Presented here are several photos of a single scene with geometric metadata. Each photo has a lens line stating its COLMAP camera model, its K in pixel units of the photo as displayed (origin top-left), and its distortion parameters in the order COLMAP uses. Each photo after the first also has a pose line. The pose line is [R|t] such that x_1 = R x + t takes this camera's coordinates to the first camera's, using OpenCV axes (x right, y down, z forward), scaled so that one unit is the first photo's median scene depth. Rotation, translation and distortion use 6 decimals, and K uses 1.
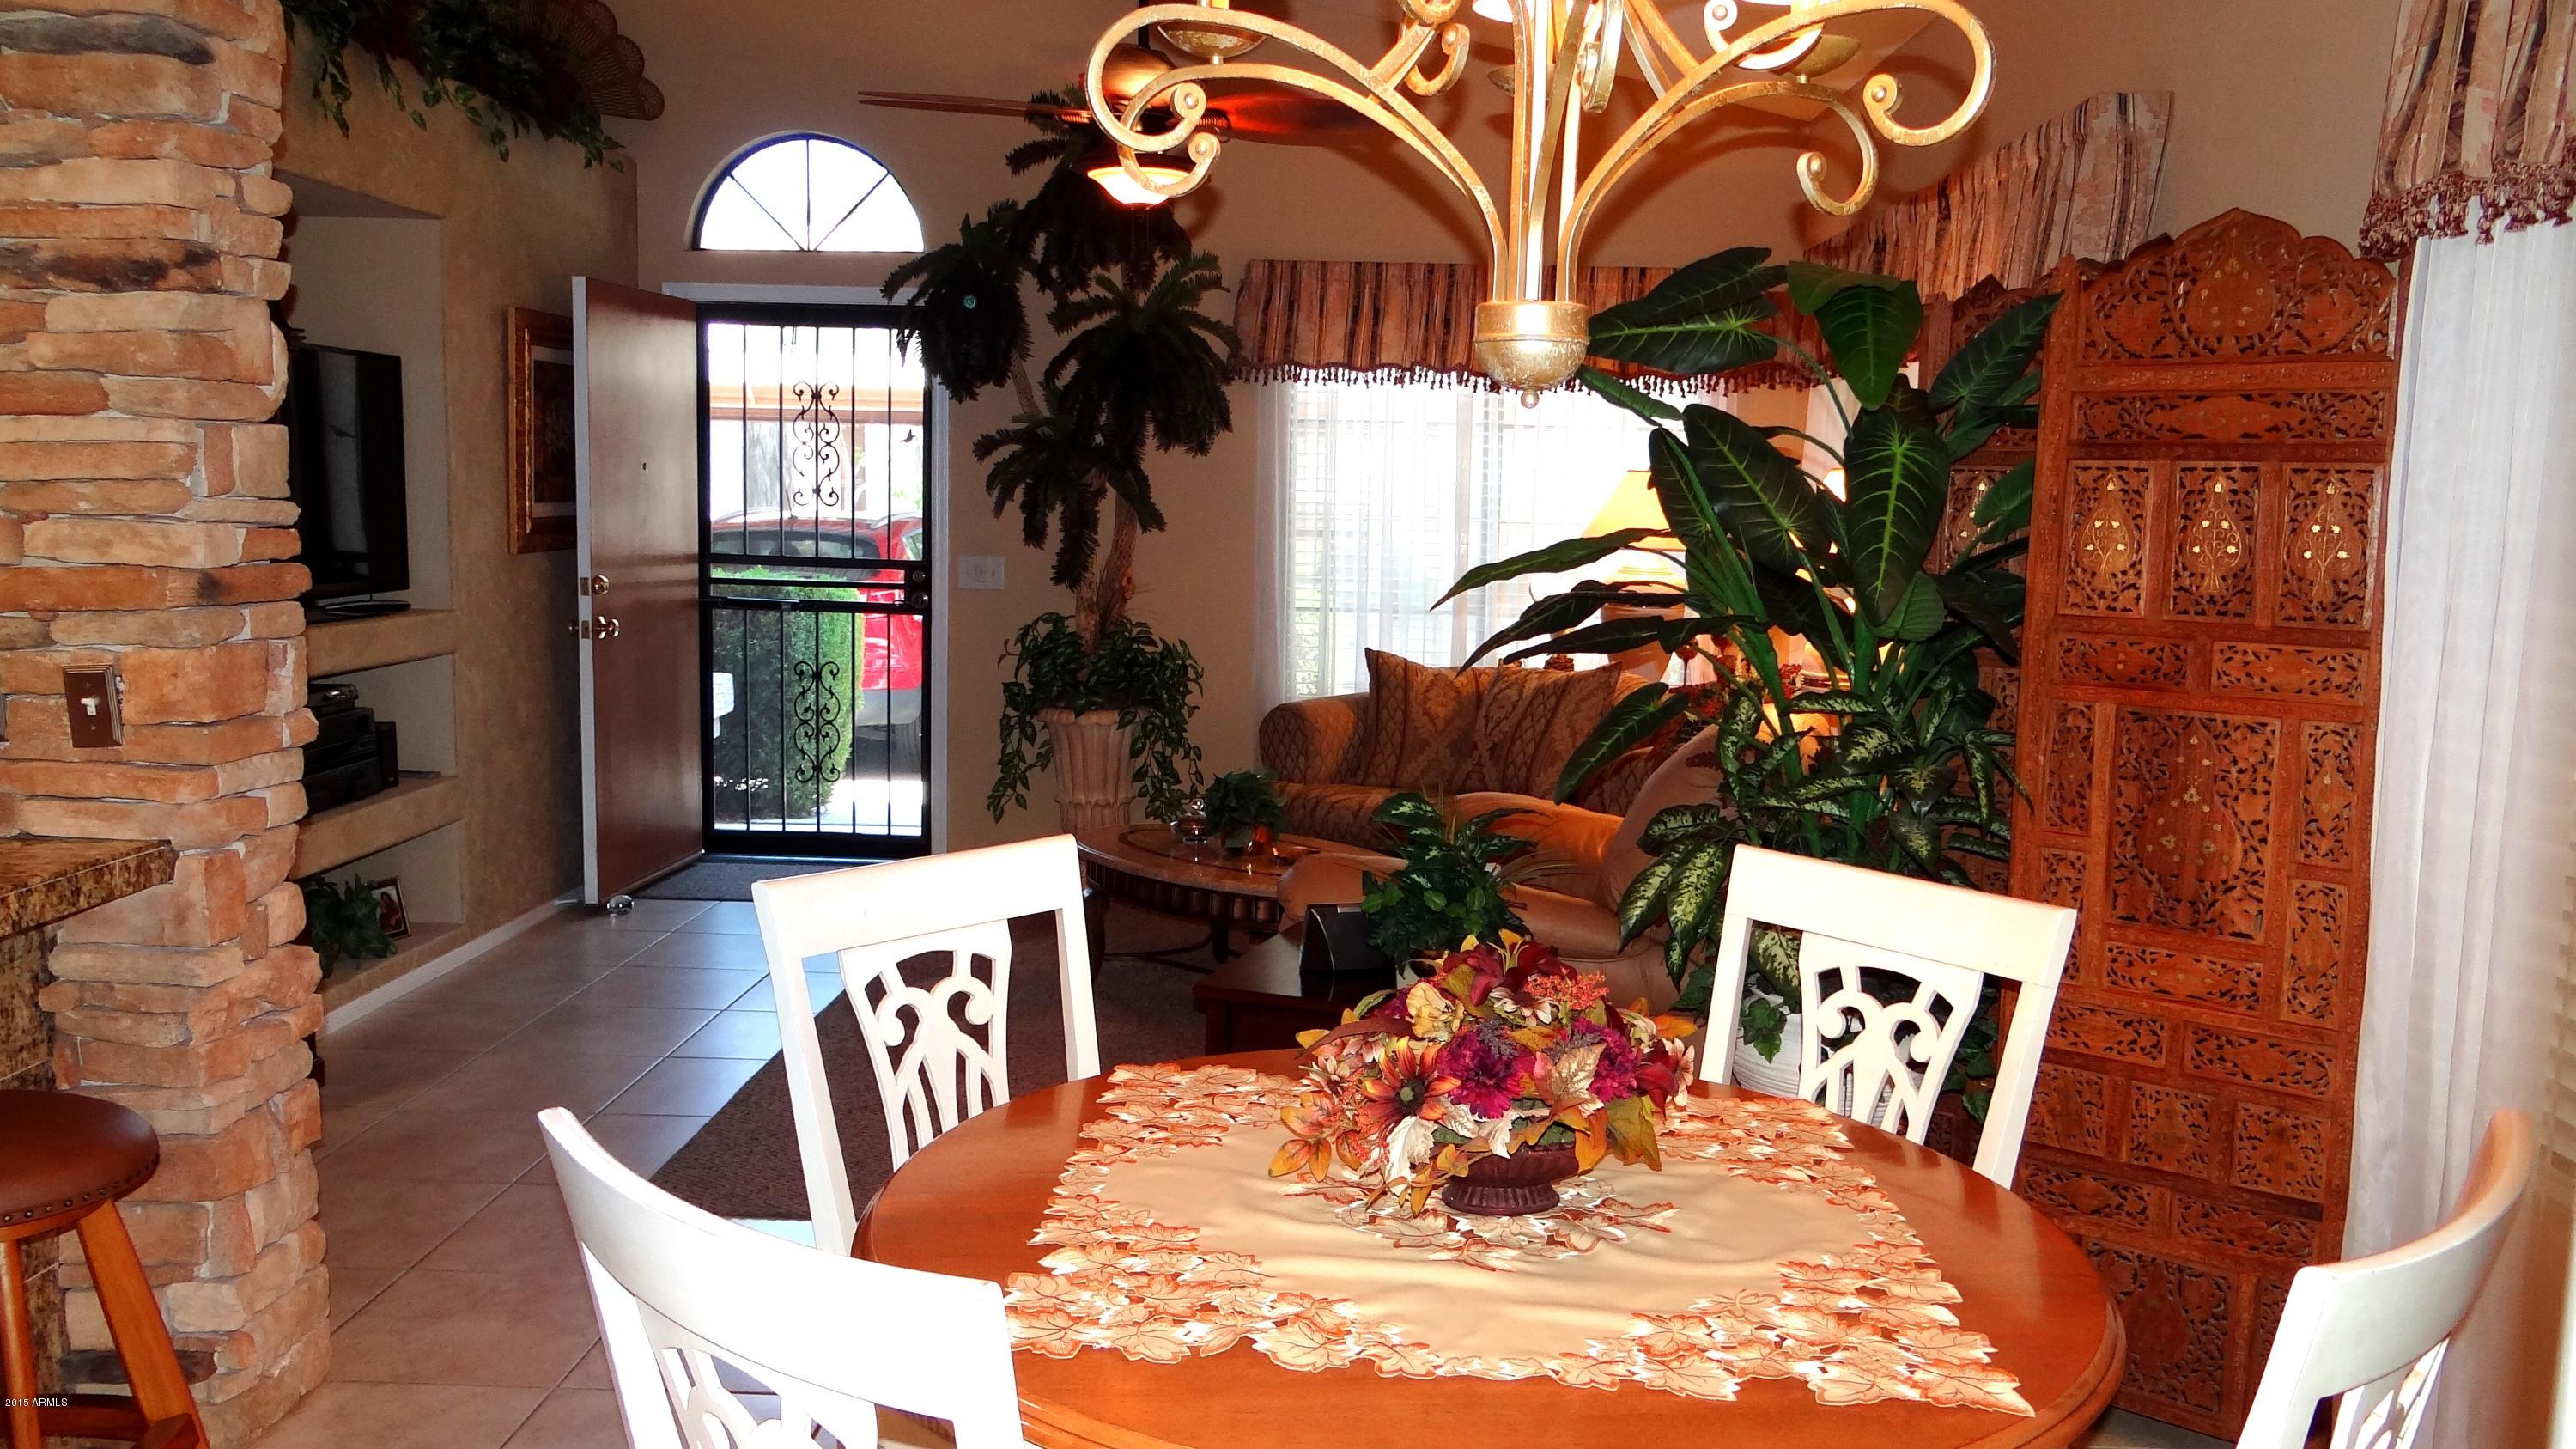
lens RADIAL K [[2032.0, 0, 1289.5], [0, 2032.0, 726.3], [0, 0, 1]] dist [0.009148, -0.010020]
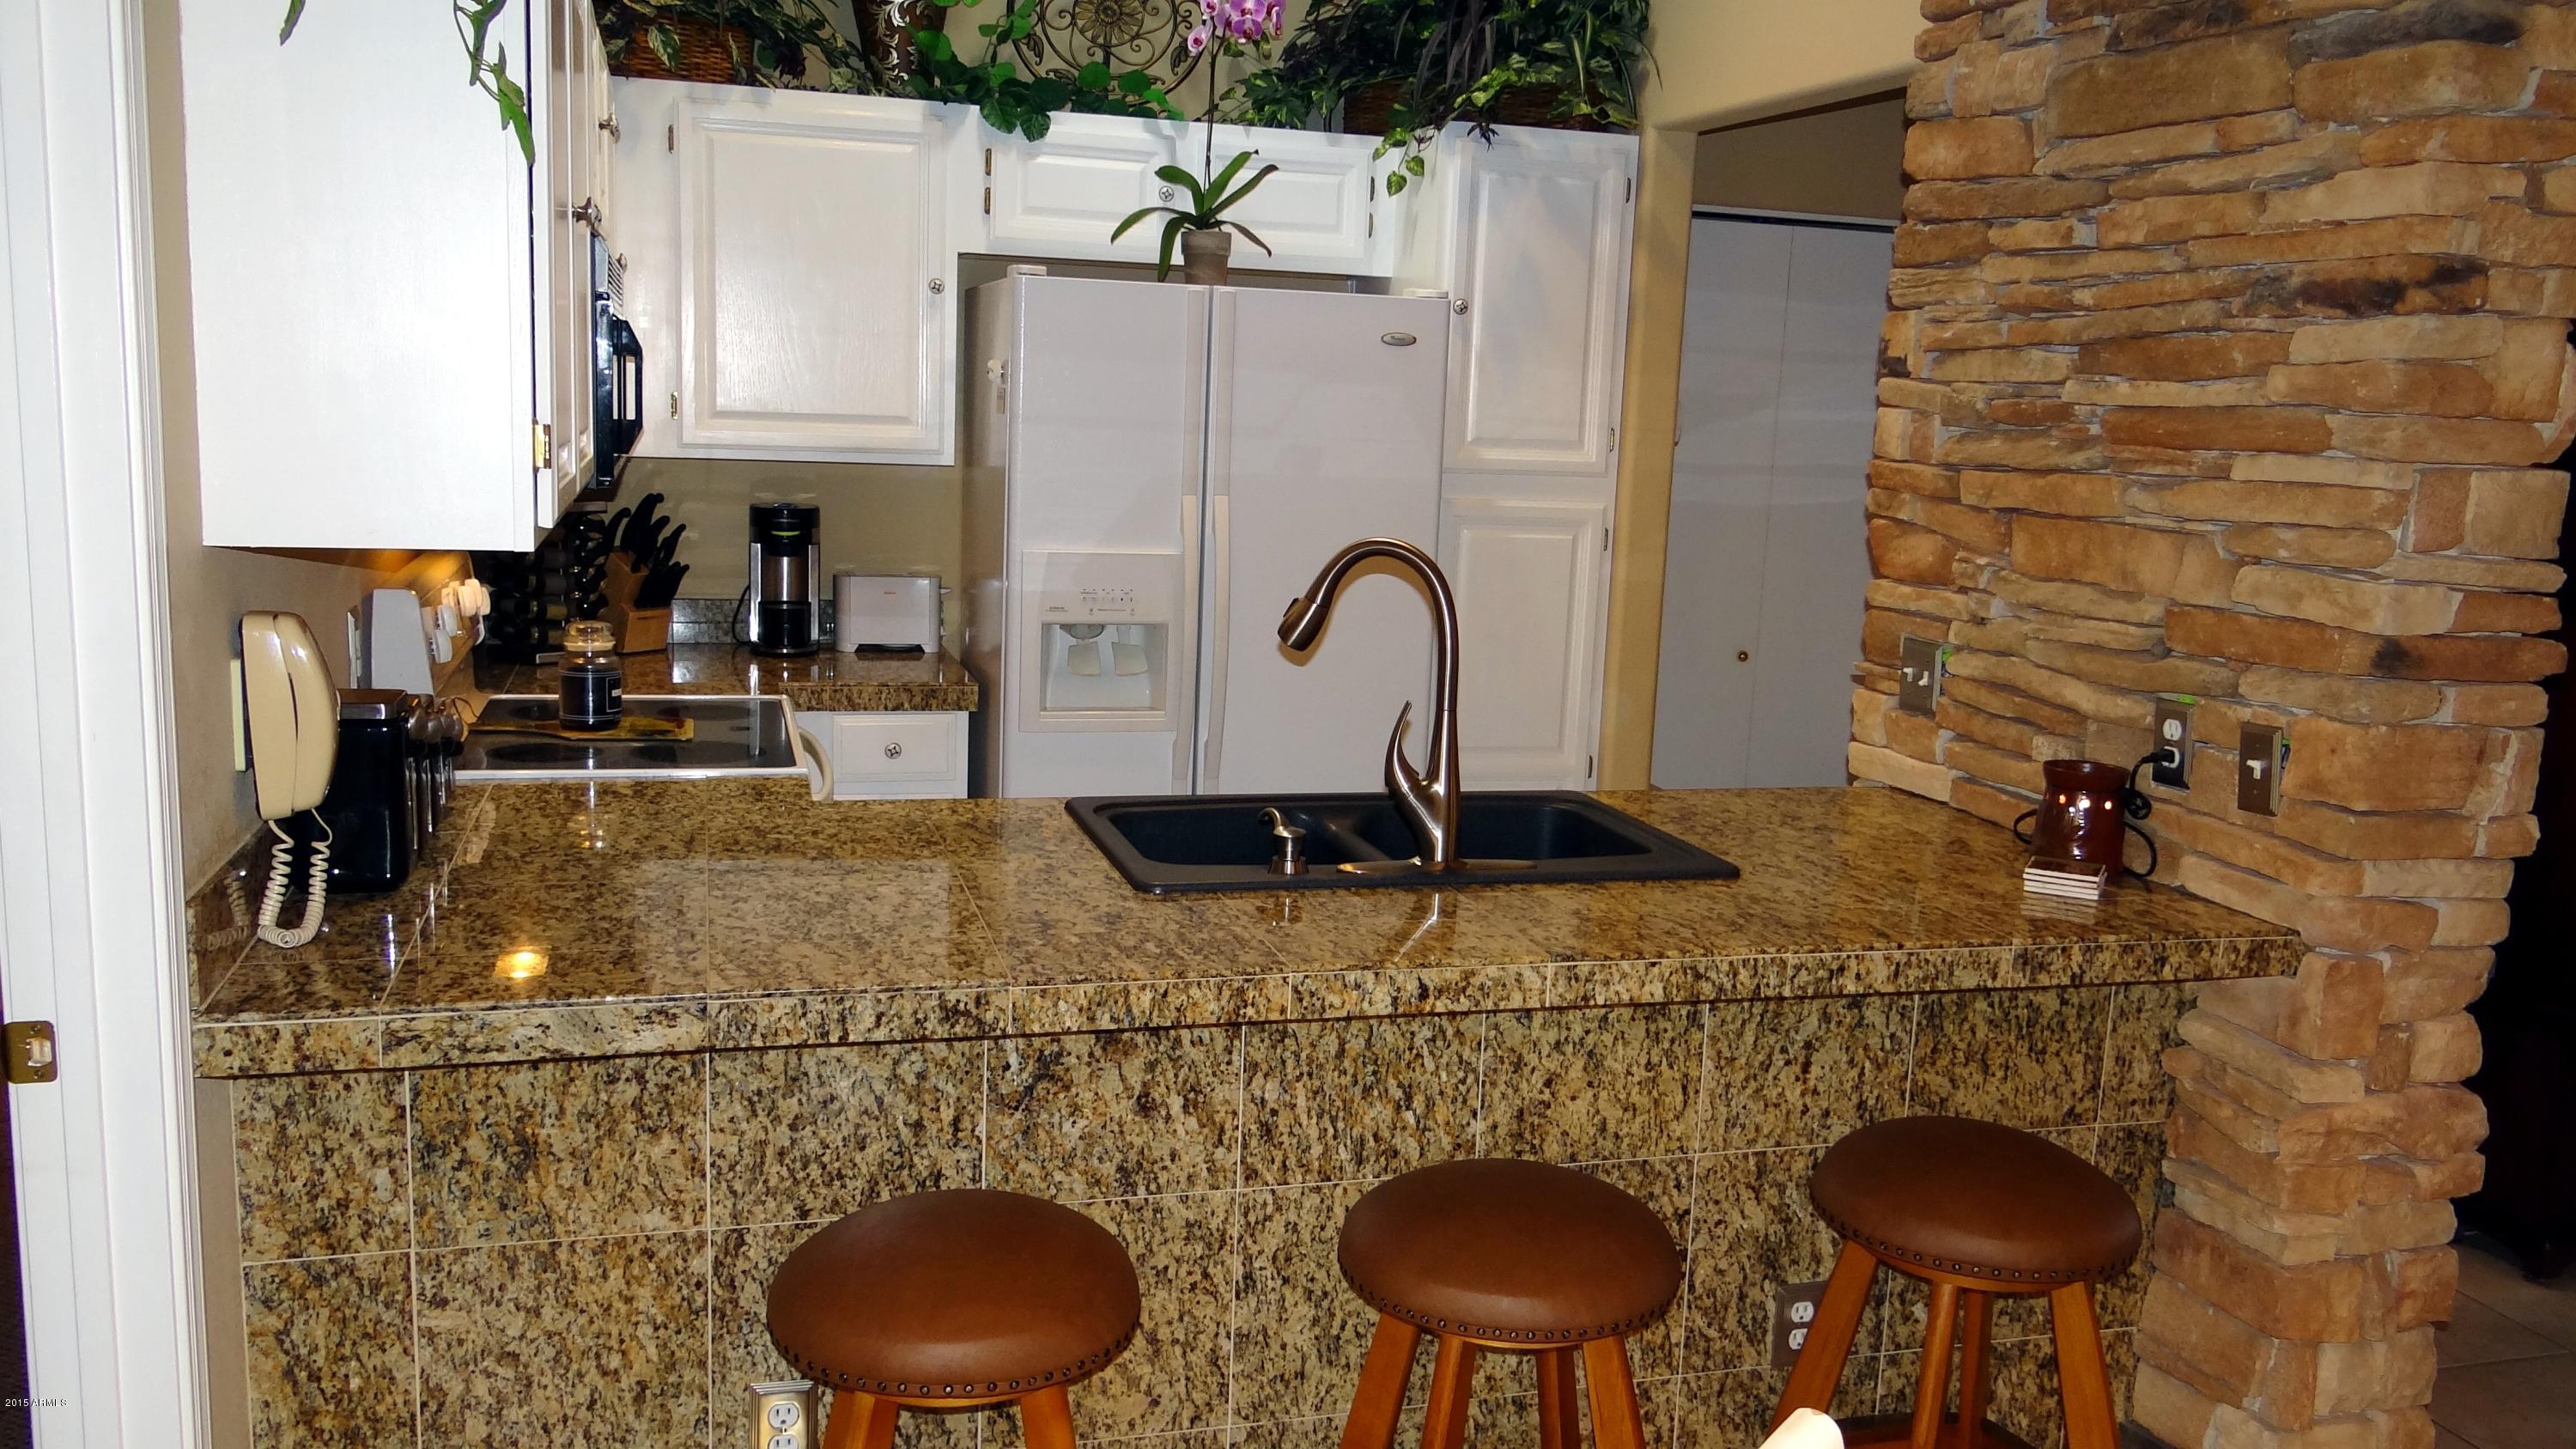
lens RADIAL K [[2032.0, 0, 1288.0], [0, 2032.0, 723.7], [0, 0, 1]] dist [0.009148, -0.010020]
pose [[0.312056, 0.152005, -0.937825, 0.130147], [-0.155186, 0.982015, 0.107530, -0.058705], [0.937304, 0.111982, 0.330033, 0.271074]]
